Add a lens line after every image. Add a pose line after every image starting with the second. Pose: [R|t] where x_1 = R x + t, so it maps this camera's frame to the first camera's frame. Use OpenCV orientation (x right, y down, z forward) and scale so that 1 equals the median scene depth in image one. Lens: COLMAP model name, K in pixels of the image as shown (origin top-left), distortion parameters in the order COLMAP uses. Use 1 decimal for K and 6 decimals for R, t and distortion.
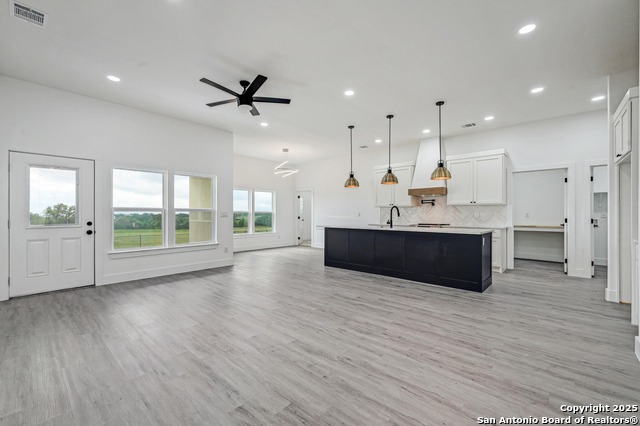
lens RADIAL K [[264.9, 0, 318.1], [0, 264.9, 213.6], [0, 0, 1]] dist [0.001079, 0.000078]
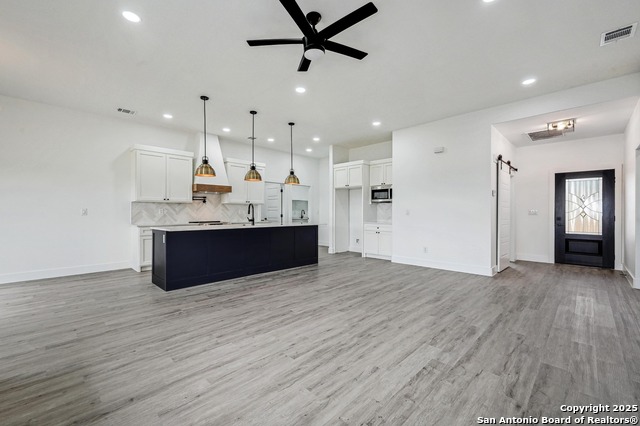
lens RADIAL K [[264.9, 0, 319.5], [0, 264.9, 213.5], [0, 0, 1]] dist [0.001079, 0.000078]
pose [[0.061556, -0.007529, 0.998075, -0.823259], [-0.004307, 0.999960, 0.007809, 0.000279], [-0.998094, -0.004779, 0.061521, 0.811534]]
